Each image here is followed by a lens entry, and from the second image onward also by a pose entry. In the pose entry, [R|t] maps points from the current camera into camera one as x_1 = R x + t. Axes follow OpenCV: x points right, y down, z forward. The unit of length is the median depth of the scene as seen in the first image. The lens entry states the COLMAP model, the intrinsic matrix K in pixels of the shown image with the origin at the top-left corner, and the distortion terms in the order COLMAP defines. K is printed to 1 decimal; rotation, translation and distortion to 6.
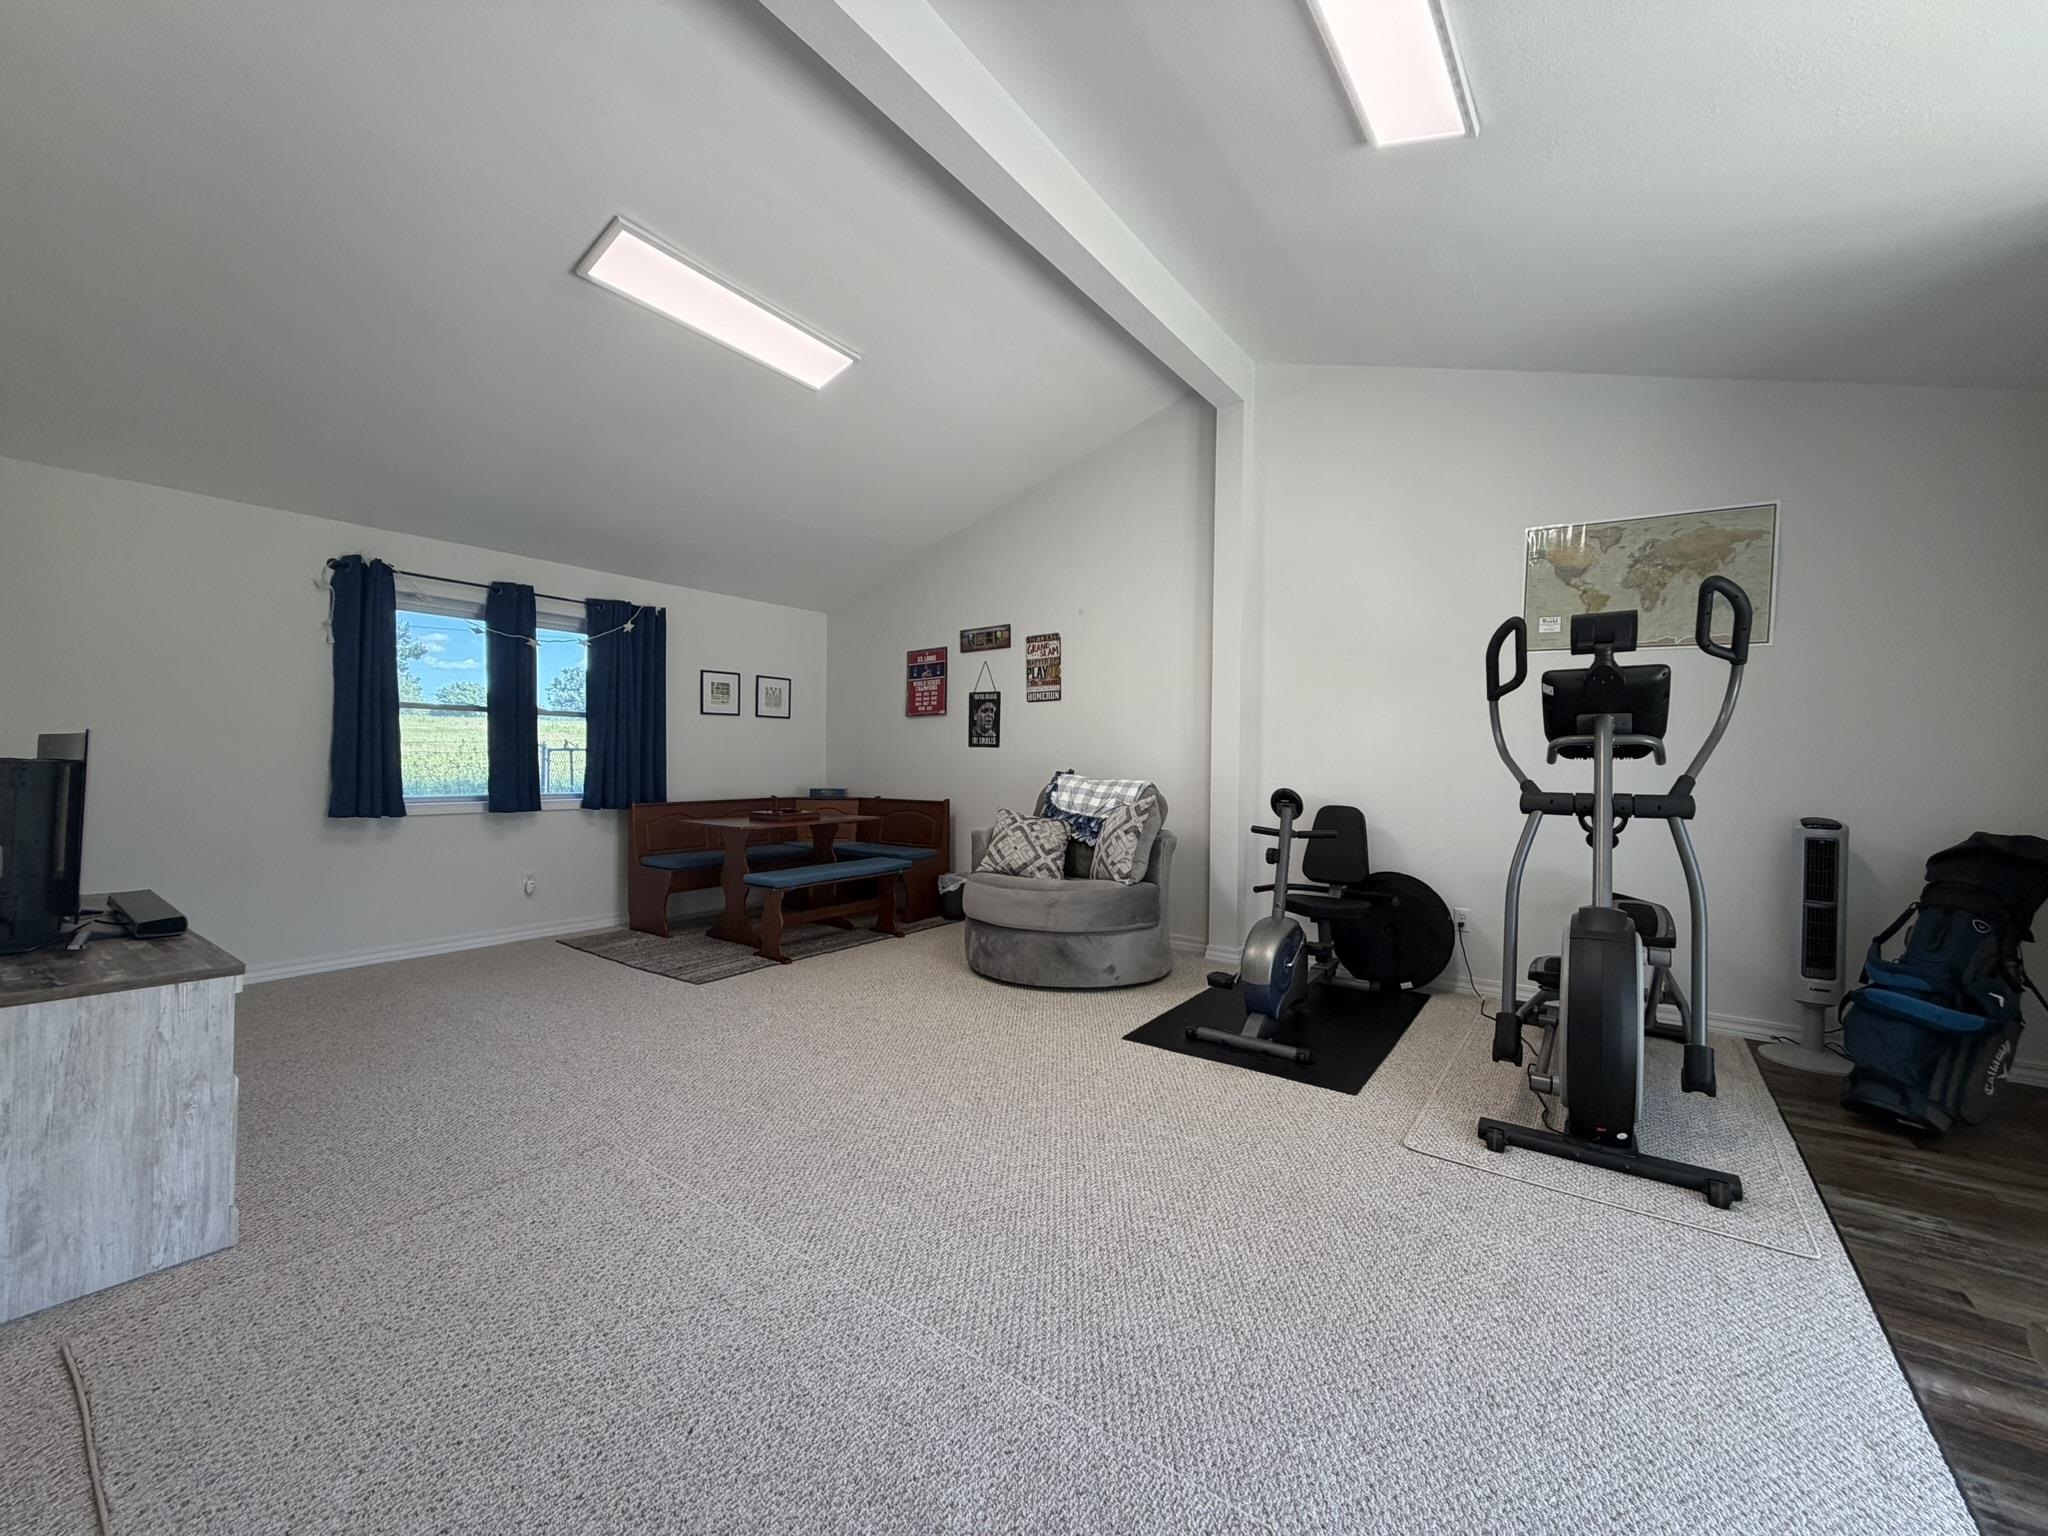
lens RADIAL K [[807.1, 0, 1022.9], [0, 807.1, 762.2], [0, 0, 1]] dist [-0.003949, 0.000227]
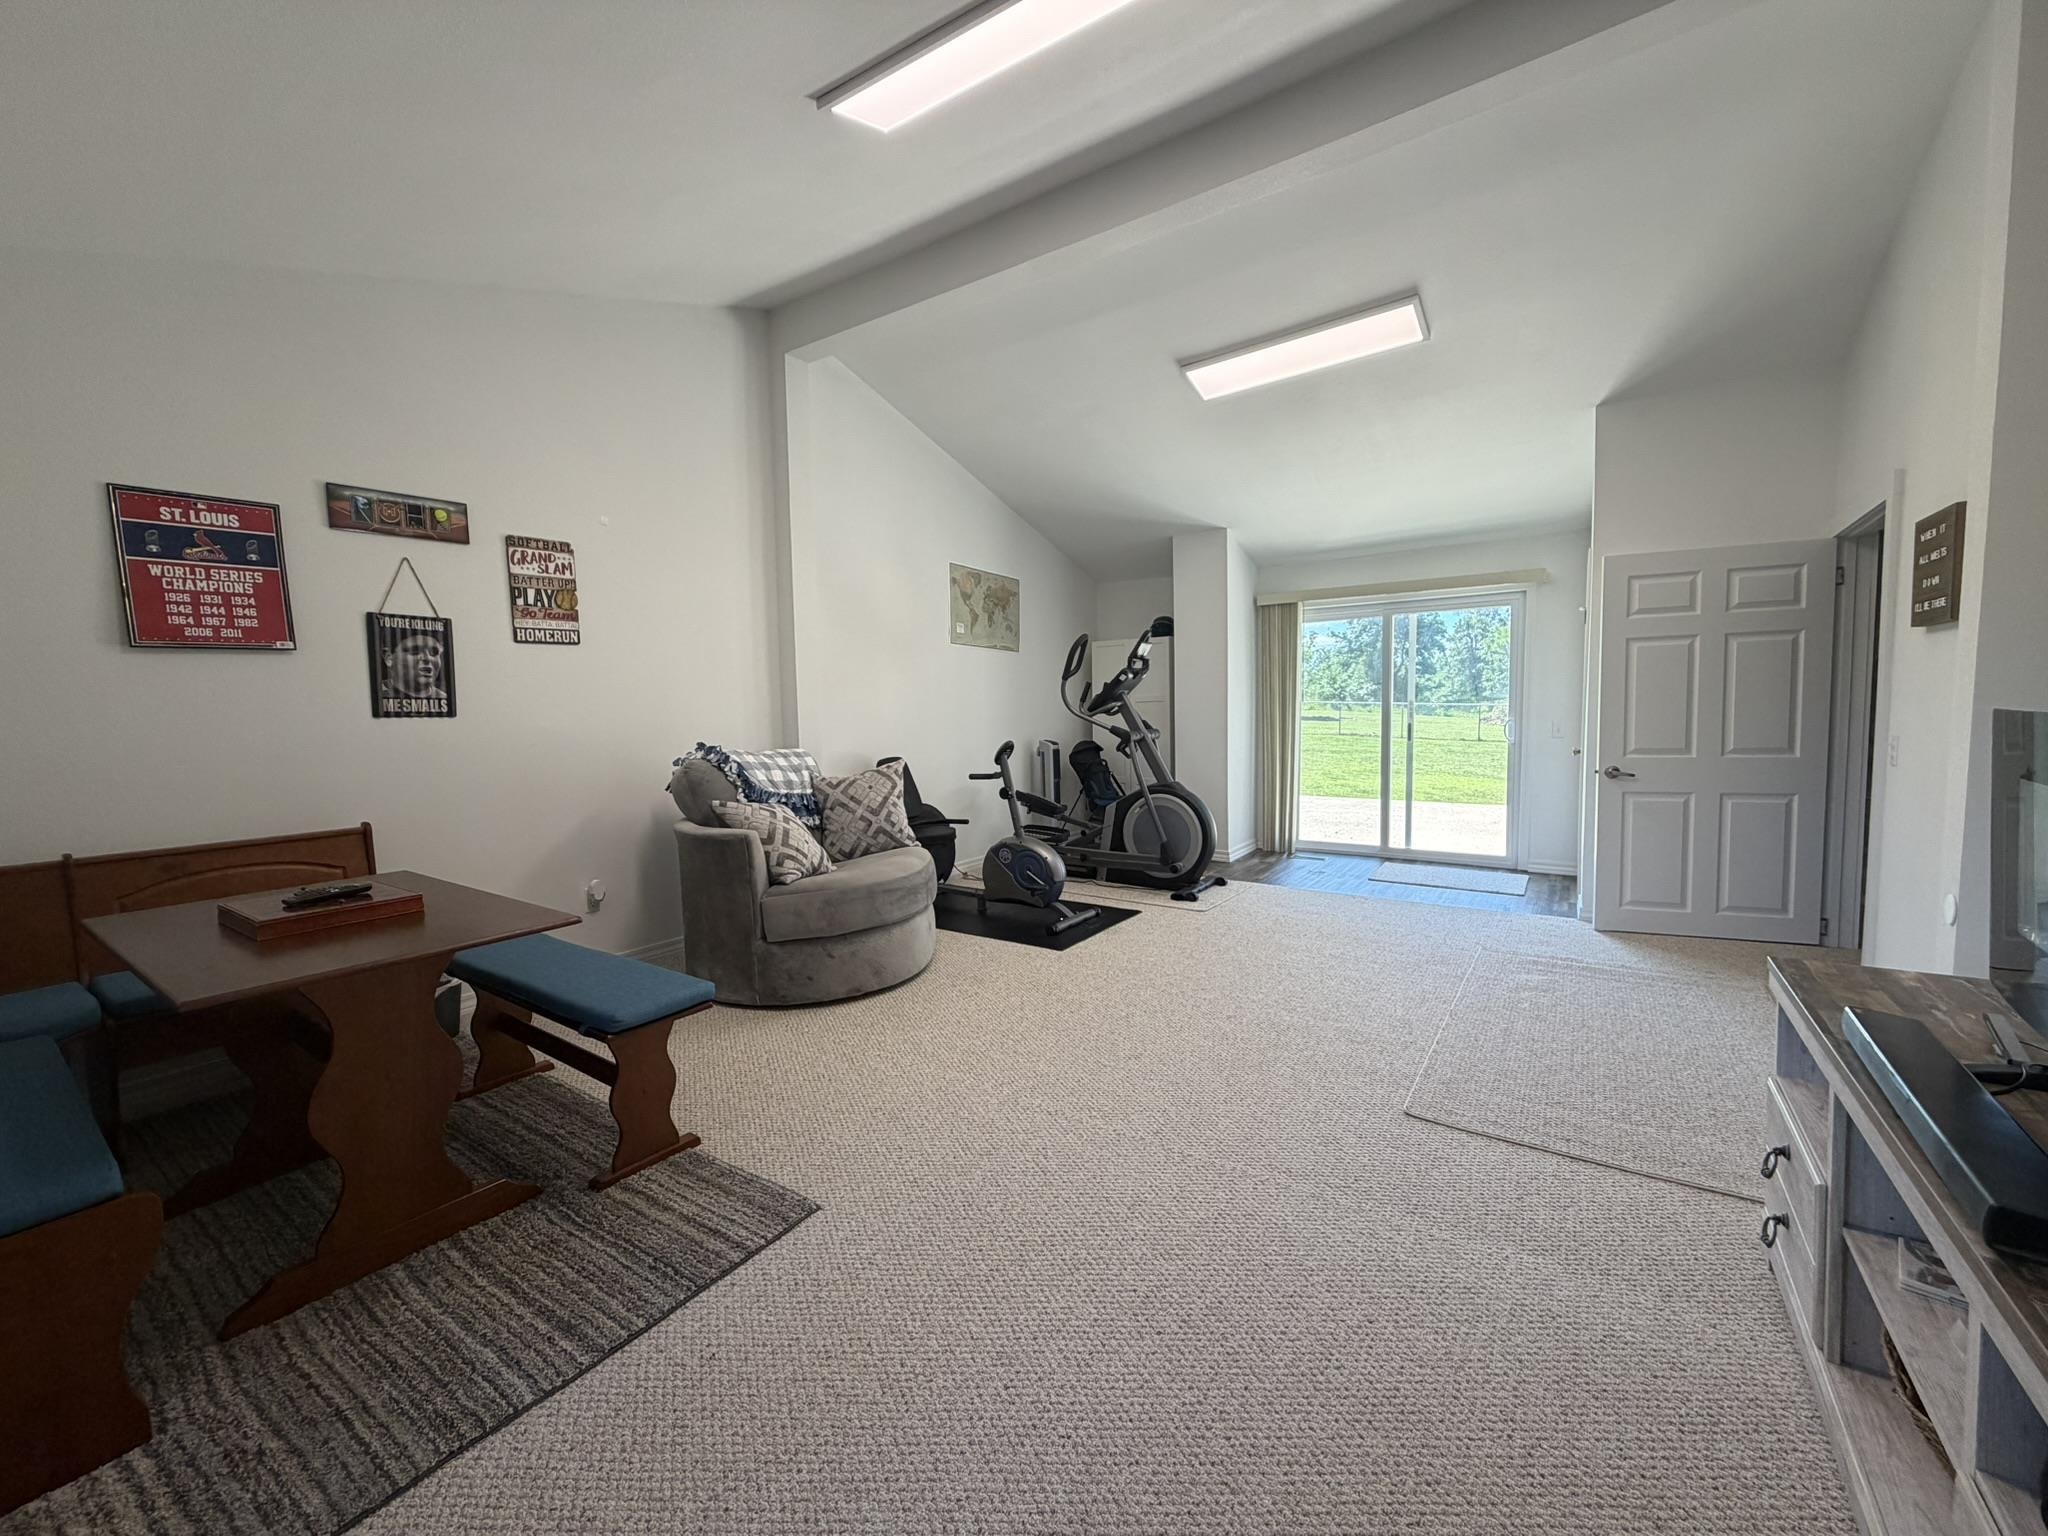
lens RADIAL K [[807.1, 0, 1024.3], [0, 807.1, 762.5], [0, 0, 1]] dist [-0.003949, 0.000227]
pose [[-0.018008, -0.077120, 0.996859, -0.606893], [0.024961, 0.996675, 0.077556, -0.020688], [-0.999526, 0.026279, -0.016023, 0.607258]]
